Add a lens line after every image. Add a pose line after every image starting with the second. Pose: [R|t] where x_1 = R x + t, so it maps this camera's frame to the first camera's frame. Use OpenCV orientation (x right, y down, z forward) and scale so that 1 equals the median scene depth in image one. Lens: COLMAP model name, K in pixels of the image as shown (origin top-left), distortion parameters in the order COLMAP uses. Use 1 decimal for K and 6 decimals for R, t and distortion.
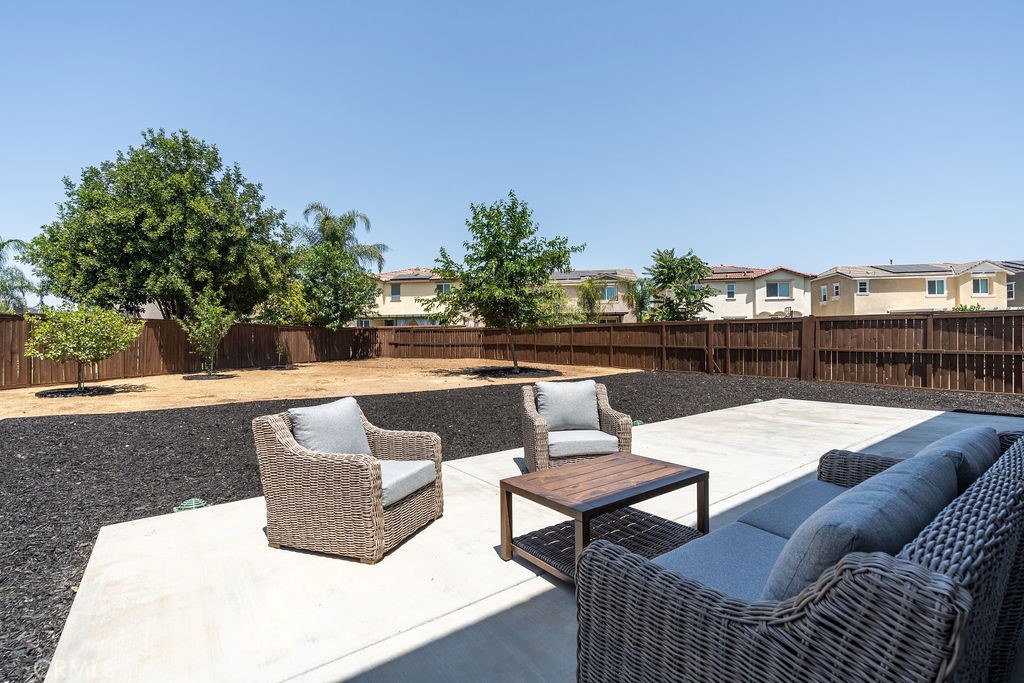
lens RADIAL K [[475.4, 0, 510.8], [0, 475.4, 332.3], [0, 0, 1]] dist [-0.011340, 0.000506]
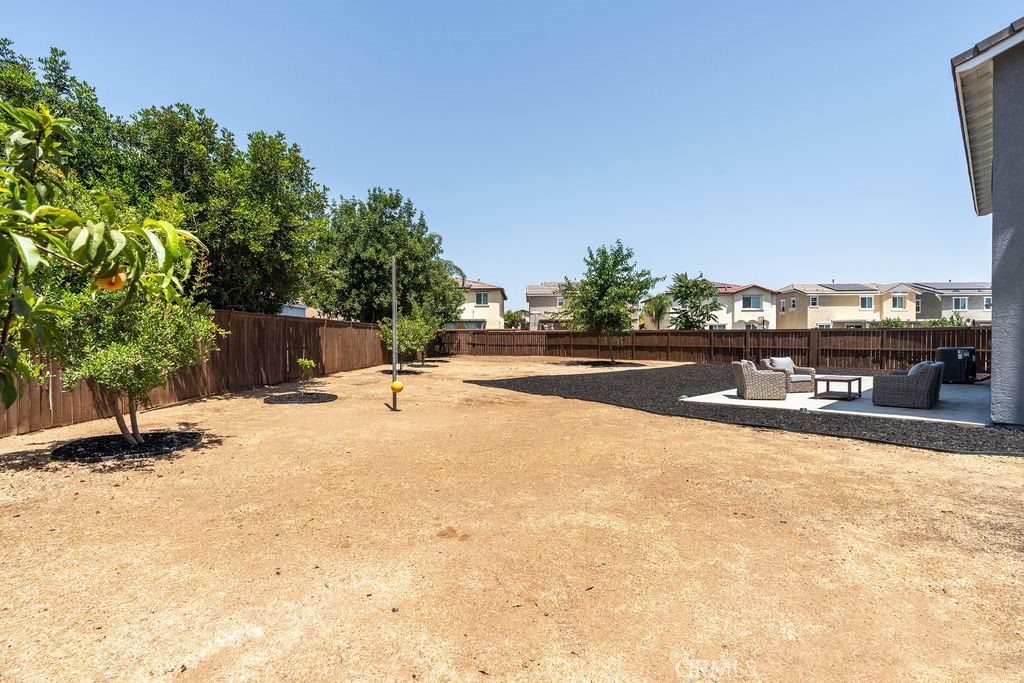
lens RADIAL K [[475.4, 0, 511.9], [0, 475.4, 345.6], [0, 0, 1]] dist [-0.011340, 0.000506]
pose [[0.993471, 0.004323, 0.114002, -0.282616], [-0.007176, 0.999671, 0.024627, -0.003282], [-0.113858, -0.025284, 0.993175, -0.242111]]
